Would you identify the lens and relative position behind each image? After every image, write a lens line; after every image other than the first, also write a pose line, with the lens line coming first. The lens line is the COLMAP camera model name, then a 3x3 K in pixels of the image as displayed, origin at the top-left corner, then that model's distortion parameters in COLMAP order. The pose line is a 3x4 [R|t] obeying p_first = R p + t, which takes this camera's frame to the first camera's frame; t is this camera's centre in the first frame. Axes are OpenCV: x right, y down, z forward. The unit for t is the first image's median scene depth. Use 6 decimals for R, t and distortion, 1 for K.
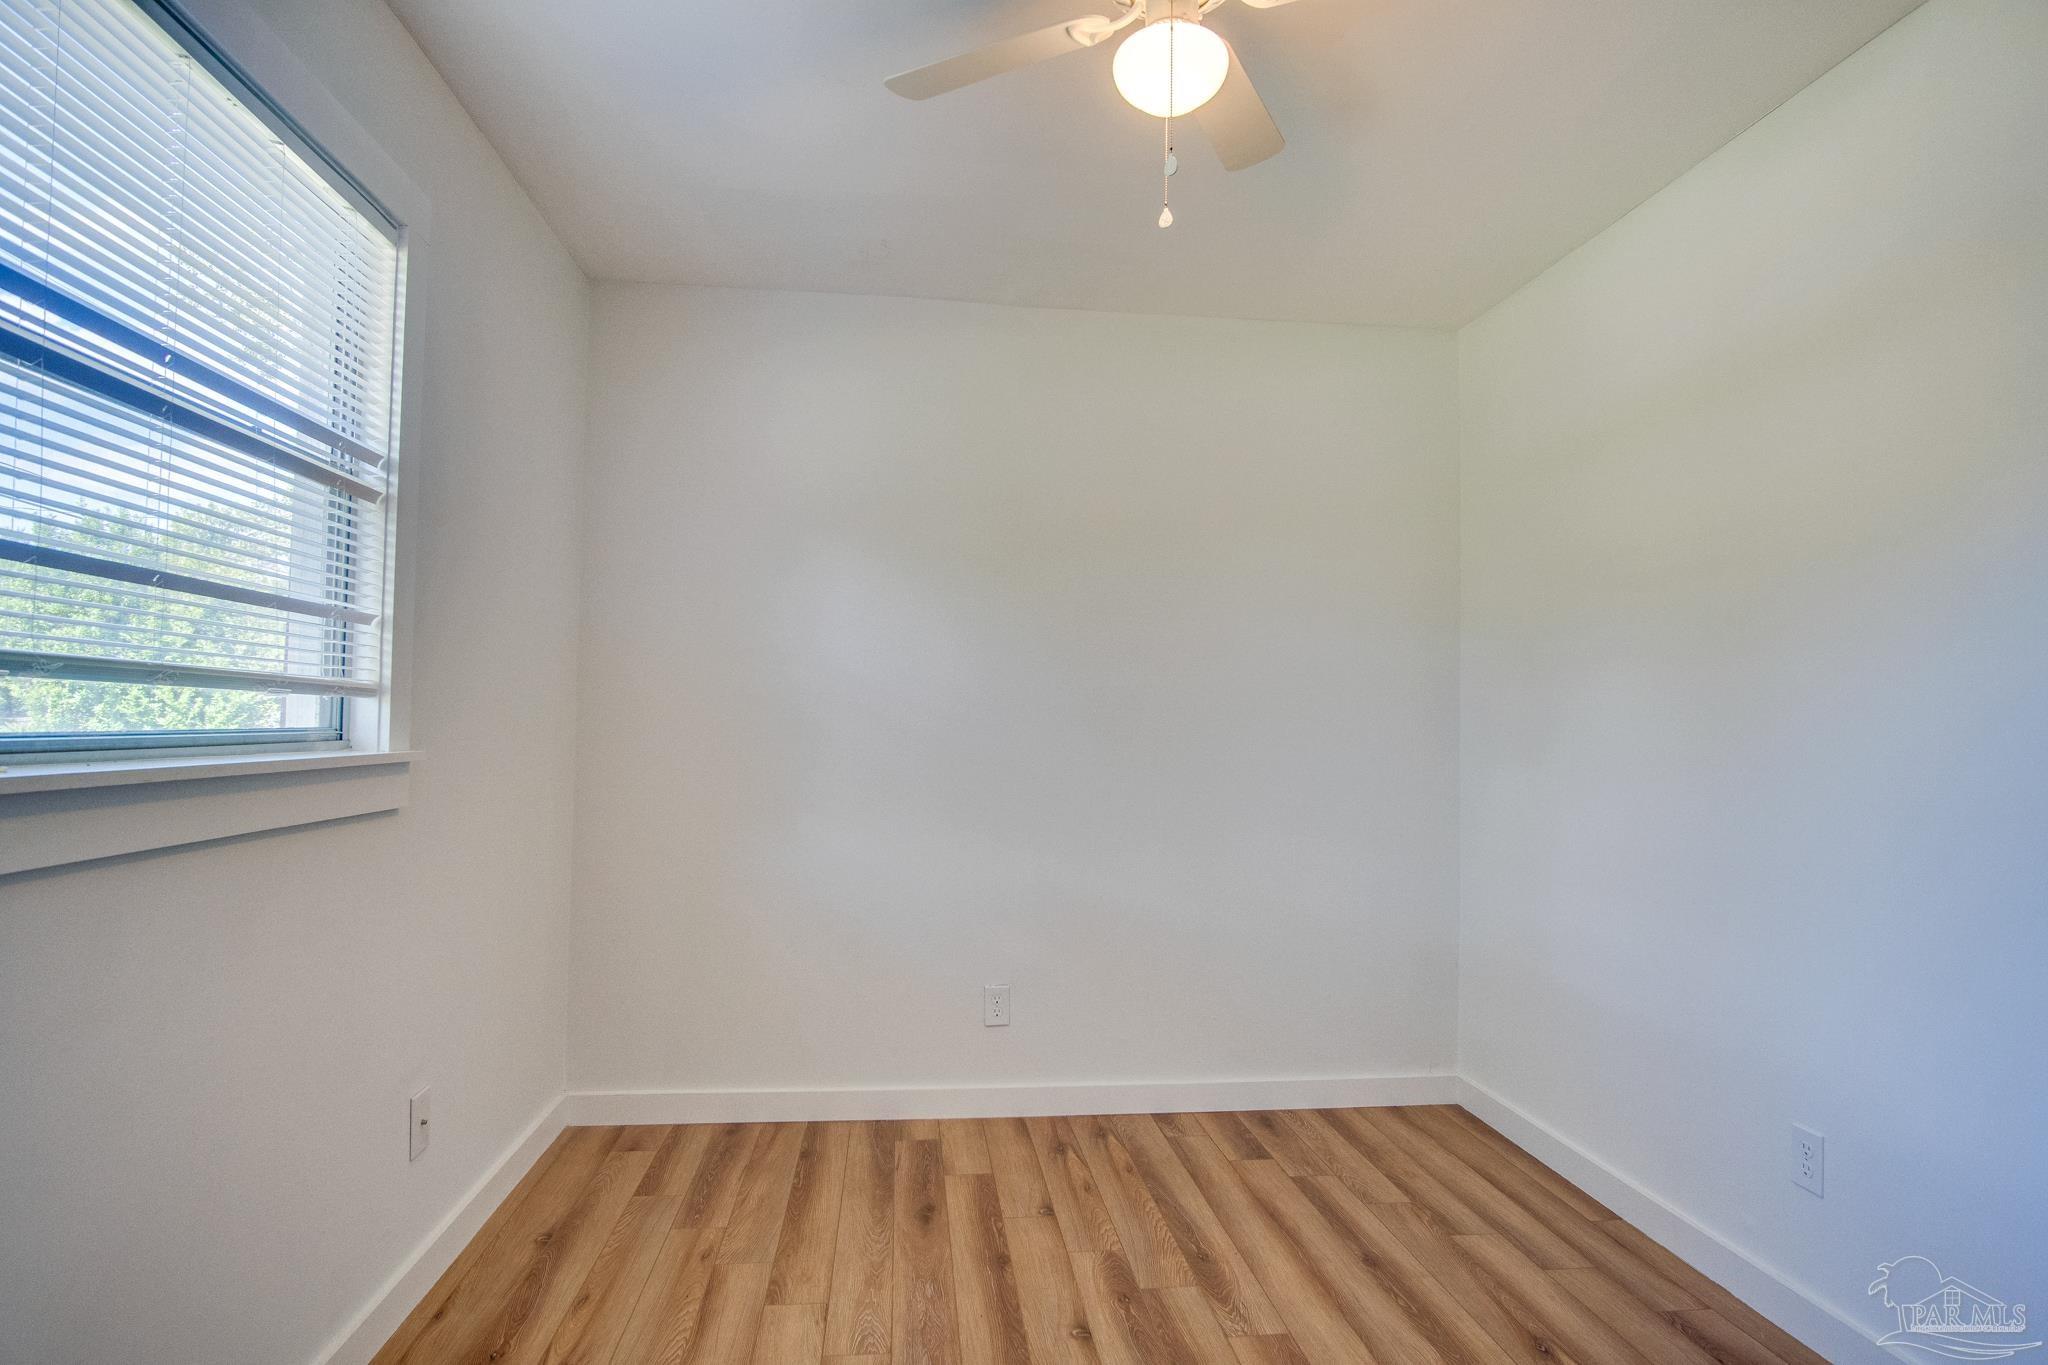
lens RADIAL K [[1092.8, 0, 1025.6], [0, 1092.8, 692.4], [0, 0, 1]] dist [-0.034999, 0.009422]
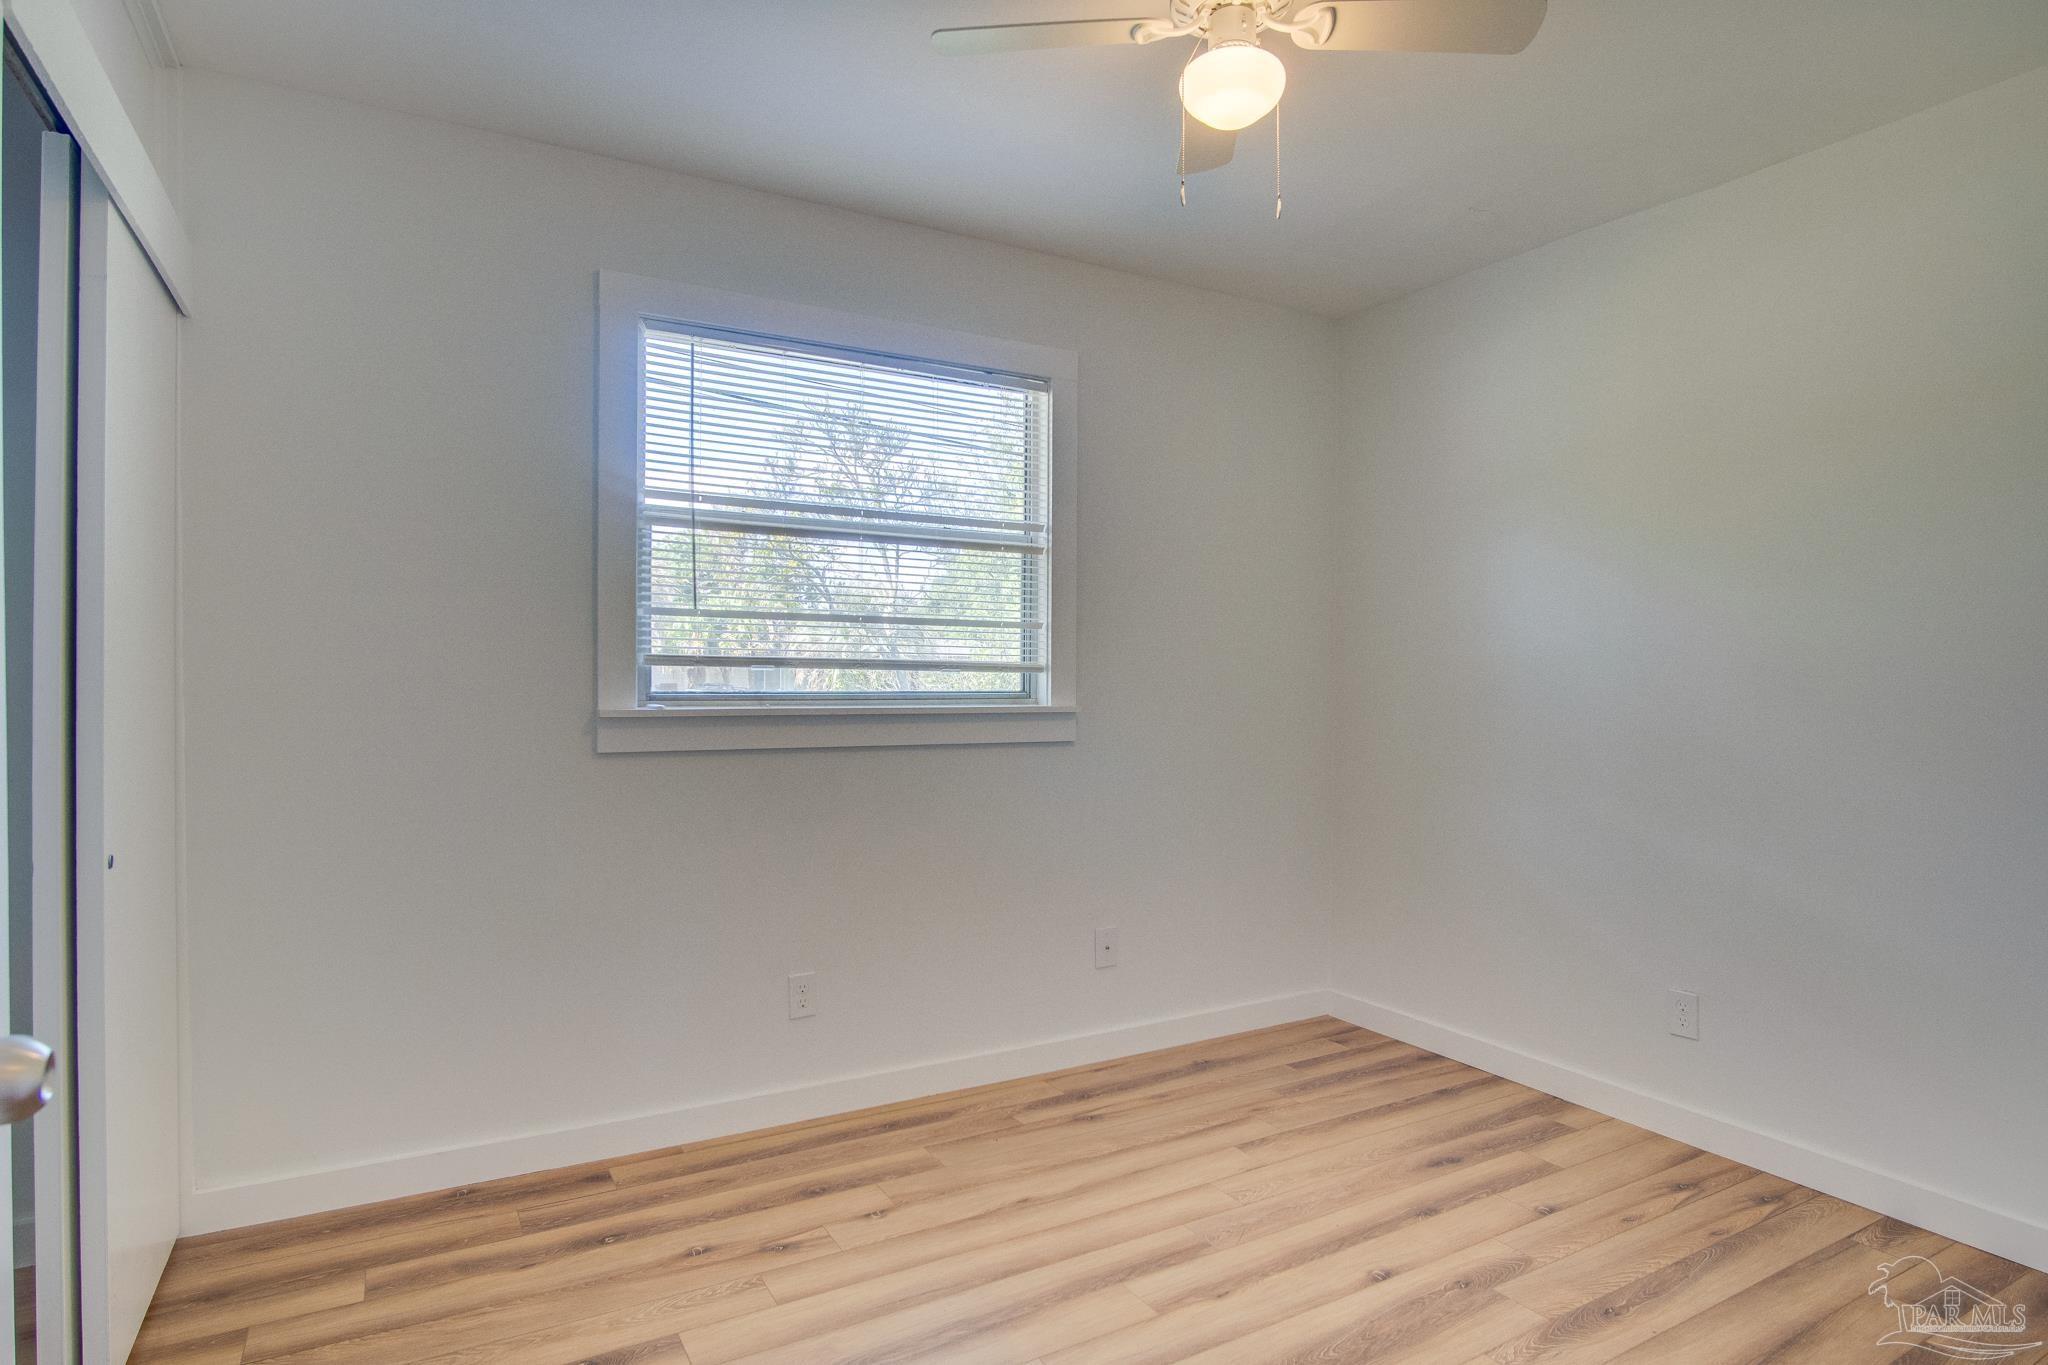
lens RADIAL K [[1092.8, 0, 1028.7], [0, 1092.8, 678.0], [0, 0, 1]] dist [-0.034999, 0.009422]
pose [[0.408867, -0.008925, -0.912550, 0.851685], [0.023957, 0.999713, 0.000956, 0.009944], [0.912279, -0.022253, 0.408964, 0.277236]]
